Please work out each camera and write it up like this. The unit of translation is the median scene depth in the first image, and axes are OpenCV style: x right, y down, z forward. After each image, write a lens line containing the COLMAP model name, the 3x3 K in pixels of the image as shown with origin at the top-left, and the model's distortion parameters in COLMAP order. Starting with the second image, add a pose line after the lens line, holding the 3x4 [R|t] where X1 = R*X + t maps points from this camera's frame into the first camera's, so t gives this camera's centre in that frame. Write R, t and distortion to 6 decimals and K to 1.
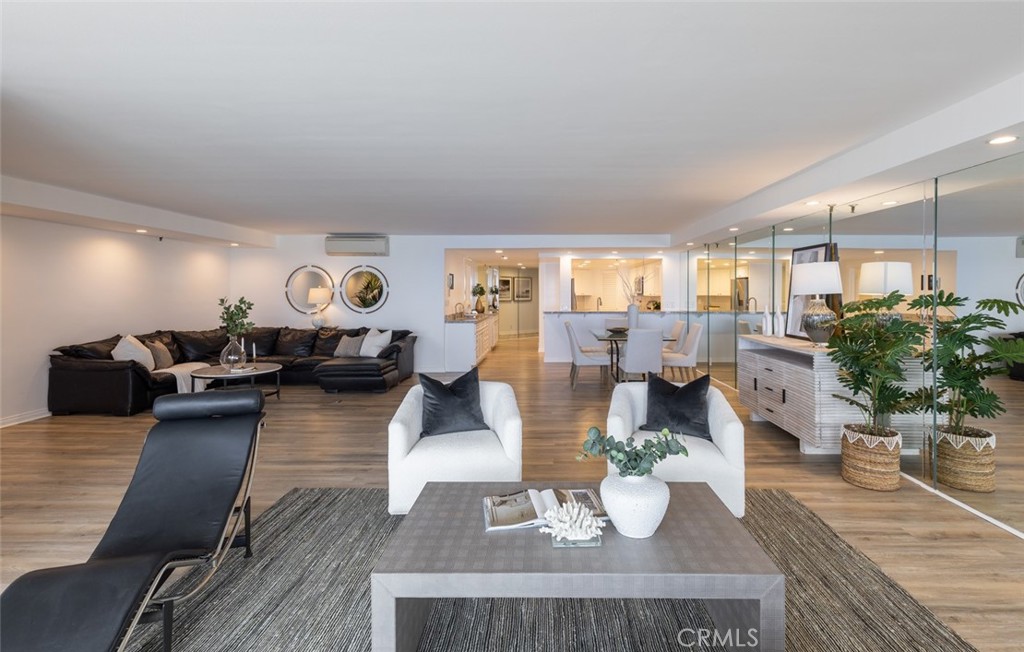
lens RADIAL K [[485.3, 0, 554.5], [0, 485.3, 278.9], [0, 0, 1]] dist [0.002195, 0.000448]
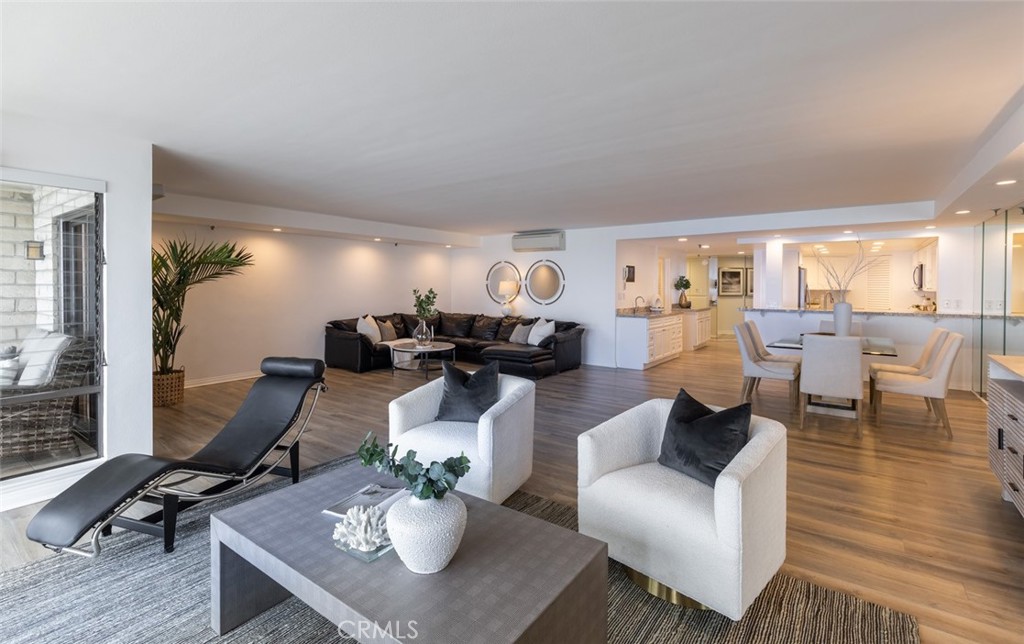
lens RADIAL K [[483.5, 0, 505.6], [0, 483.5, 288.6], [0, 0, 1]] dist [0.011740, -0.000532]
pose [[0.793474, 0.005875, -0.608576, 0.207889], [0.014039, 0.999511, 0.027952, 0.004831], [0.608442, -0.030723, 0.793003, 0.112108]]
